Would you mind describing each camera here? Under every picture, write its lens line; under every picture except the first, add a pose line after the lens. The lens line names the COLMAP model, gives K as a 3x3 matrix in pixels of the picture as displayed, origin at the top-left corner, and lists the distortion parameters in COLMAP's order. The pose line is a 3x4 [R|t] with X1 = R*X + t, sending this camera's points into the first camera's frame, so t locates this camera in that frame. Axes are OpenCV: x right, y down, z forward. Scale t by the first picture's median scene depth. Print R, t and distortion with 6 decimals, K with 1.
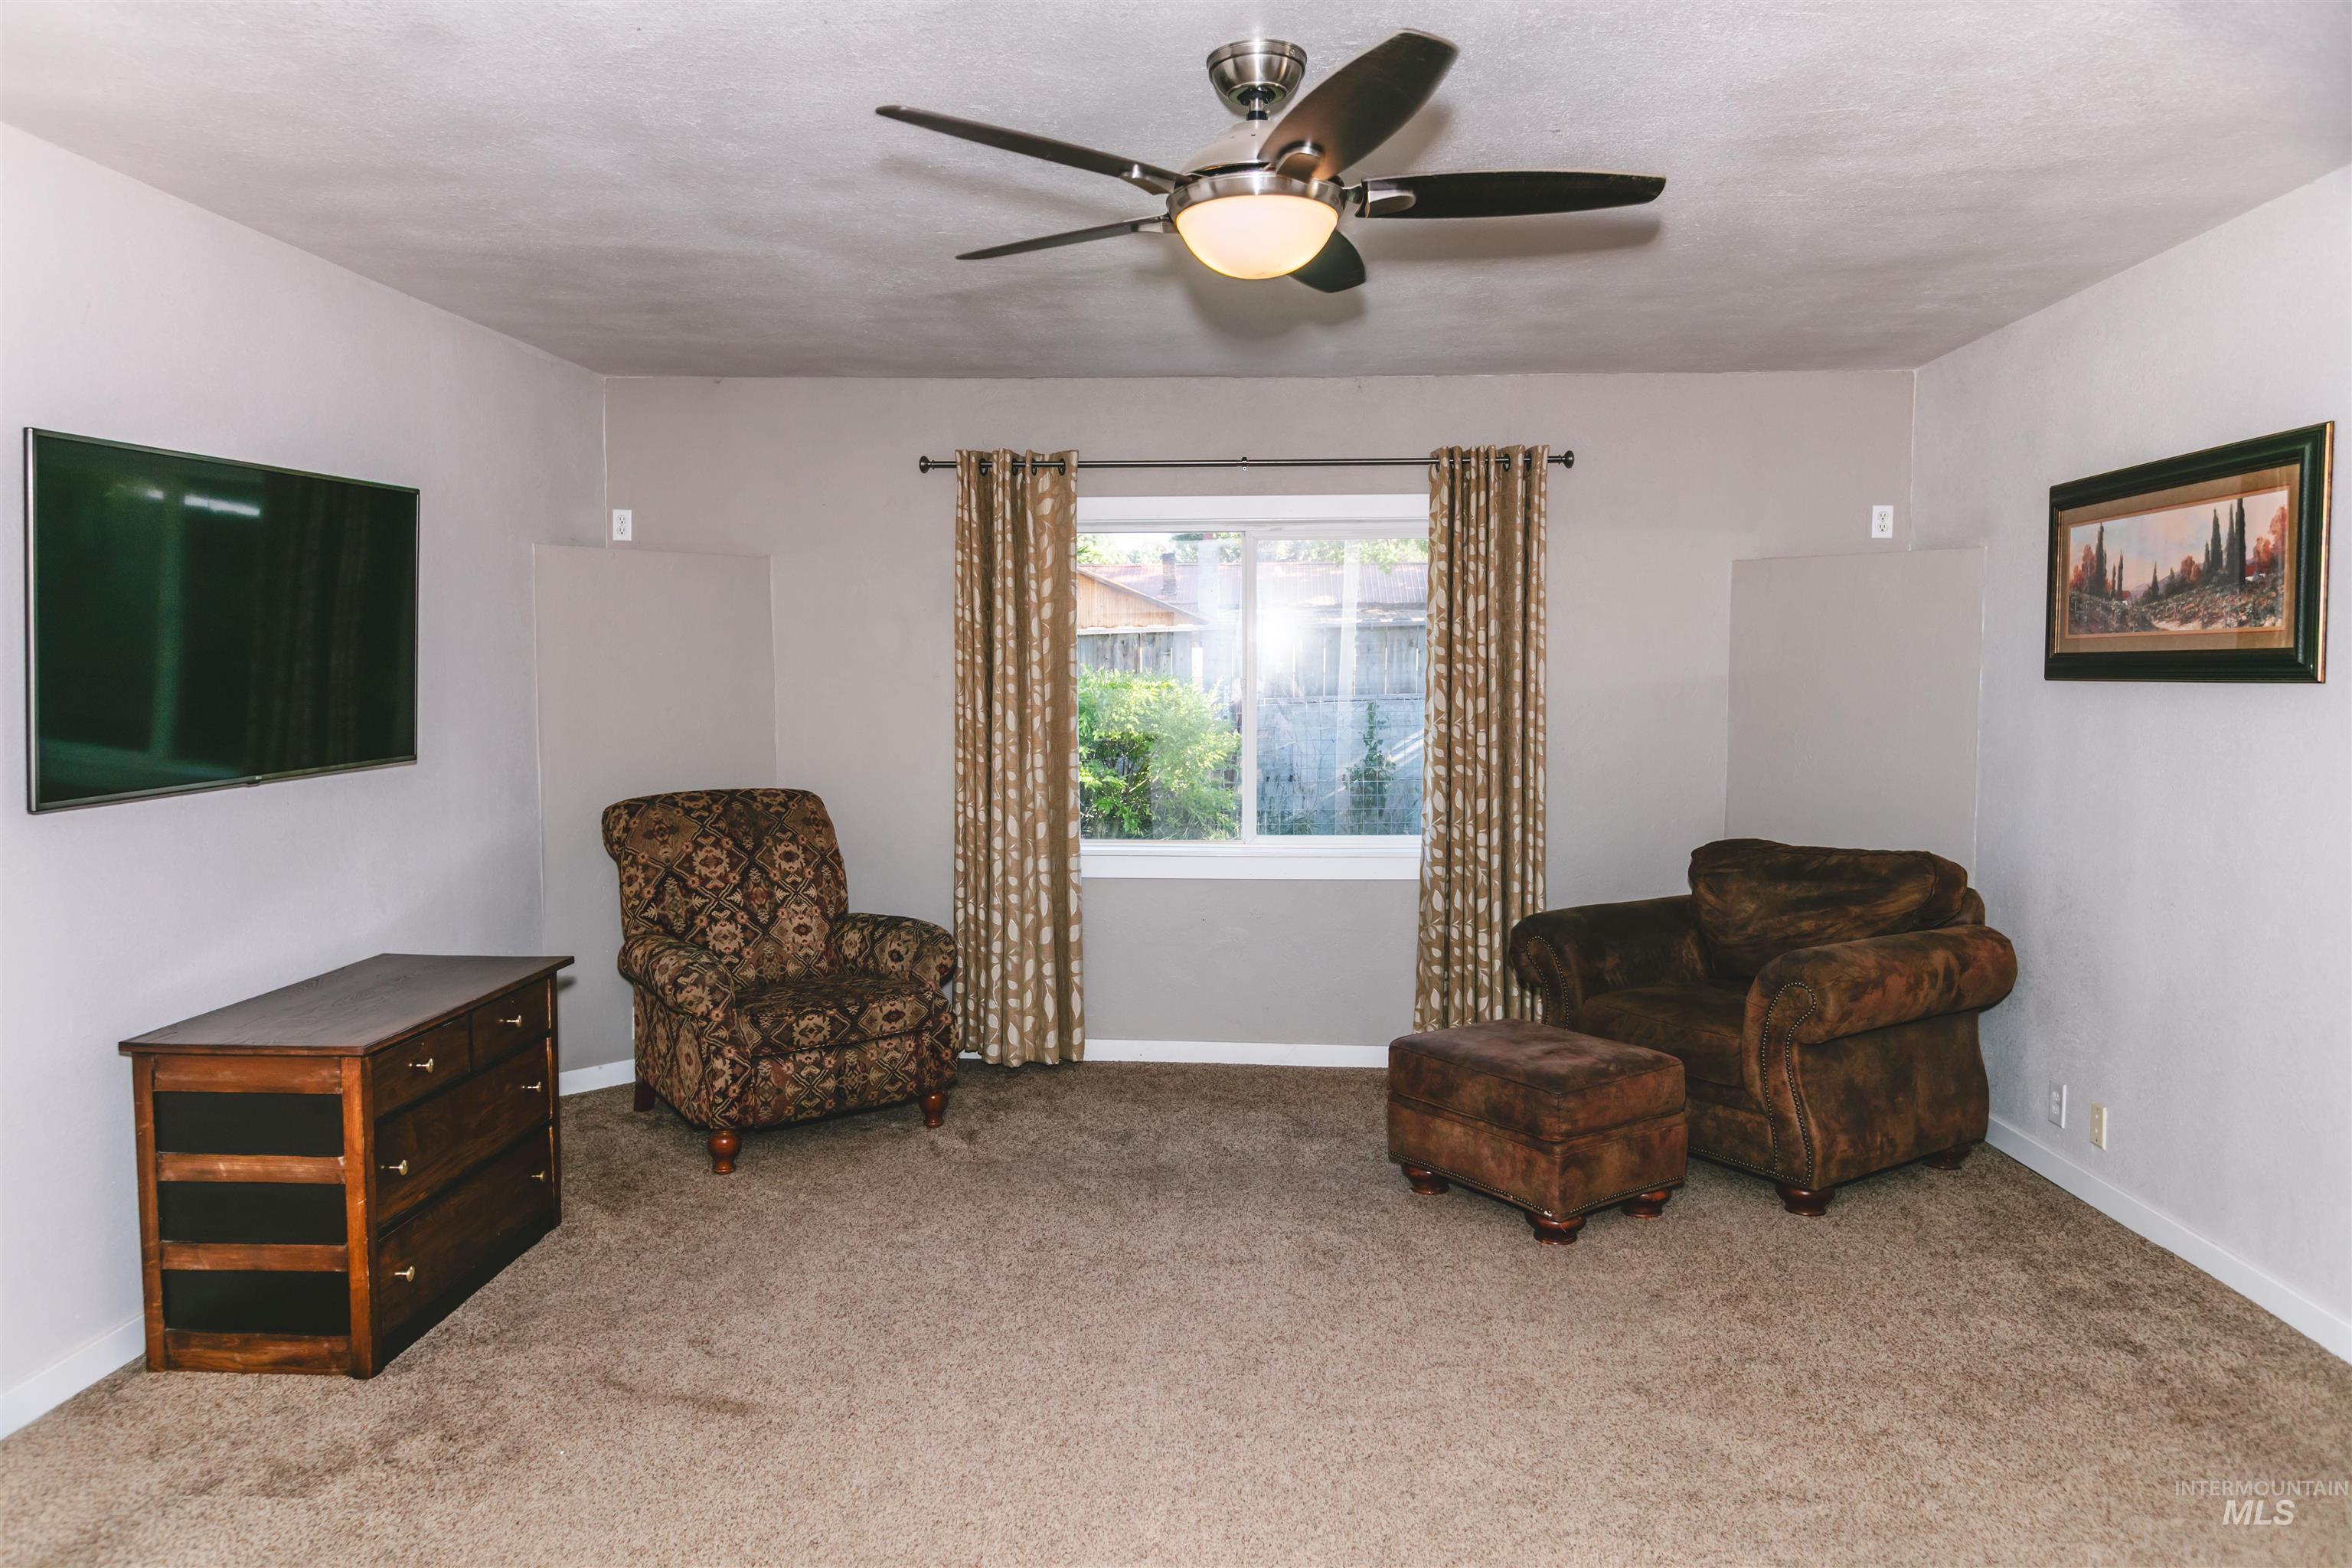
lens RADIAL K [[1531.0, 0, 1177.2], [0, 1531.0, 780.5], [0, 0, 1]] dist [0.001038, -0.004097]
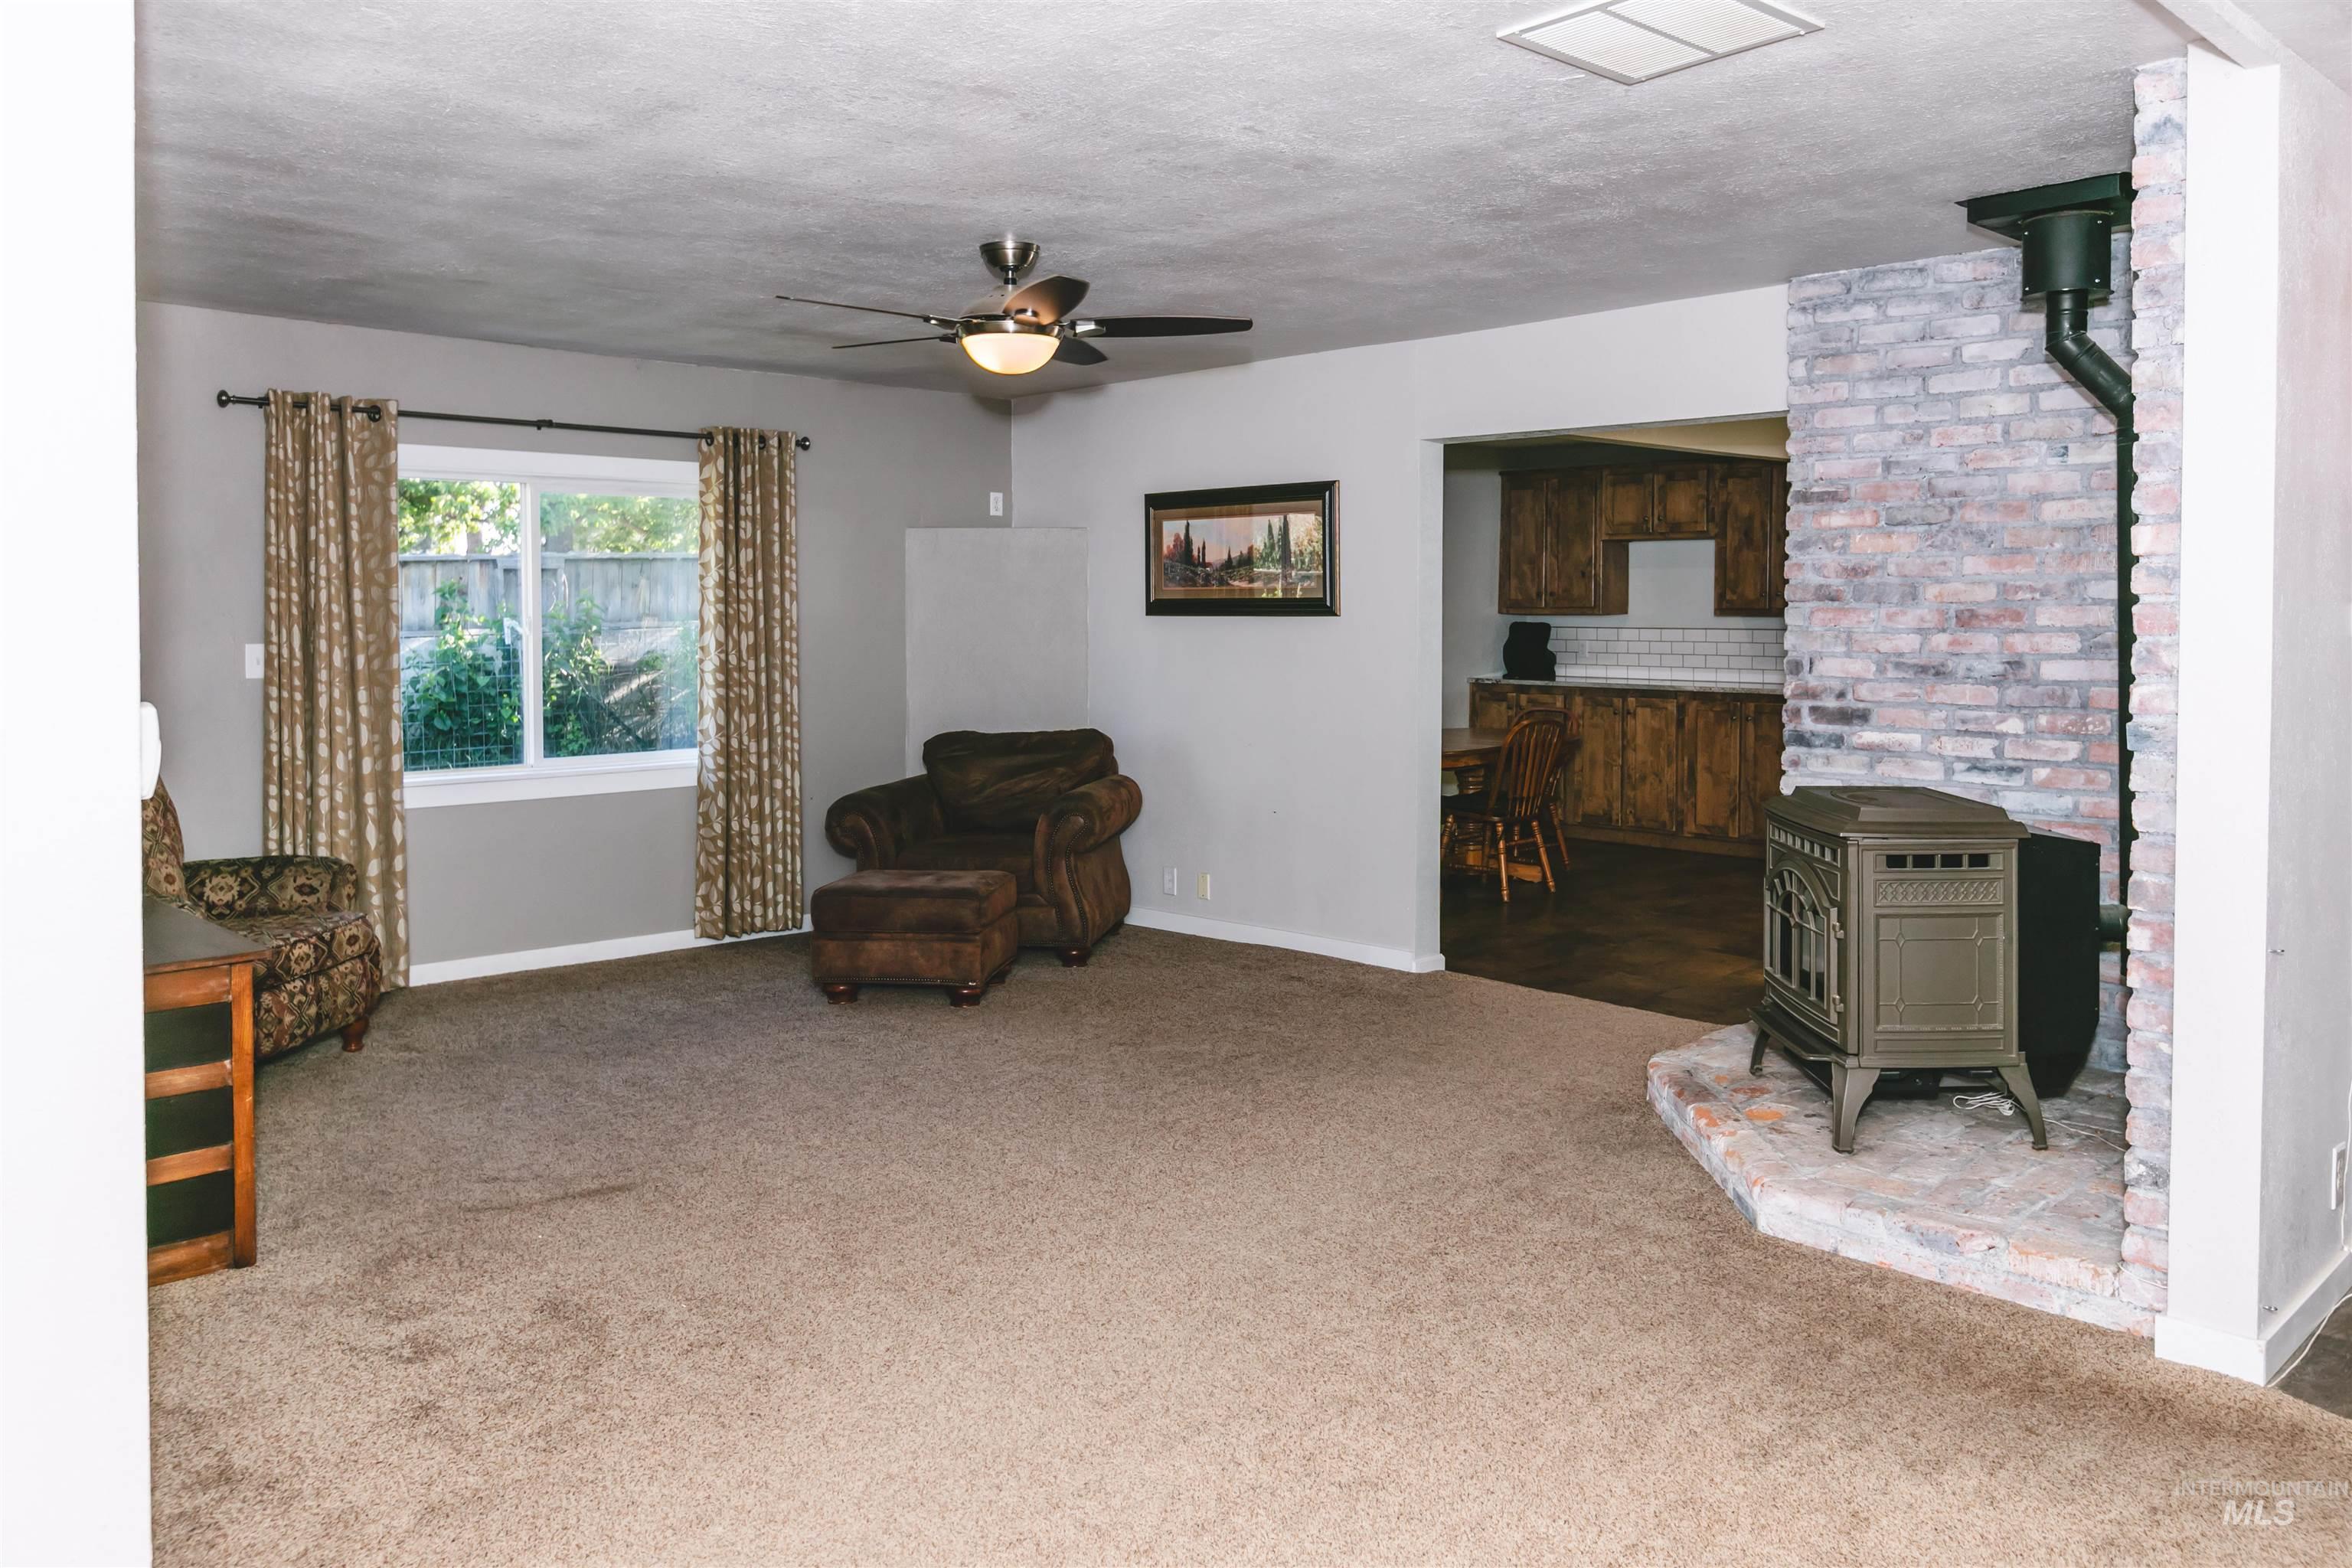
lens RADIAL K [[1730.9, 0, 1183.1], [0, 1730.9, 658.5], [0, 0, 1]] dist [-0.000635, -0.002394]
pose [[0.682005, -0.019860, 0.731078, -0.654685], [0.051693, 0.998440, -0.021100, 0.016684], [-0.729519, 0.052182, 0.681967, -0.224126]]
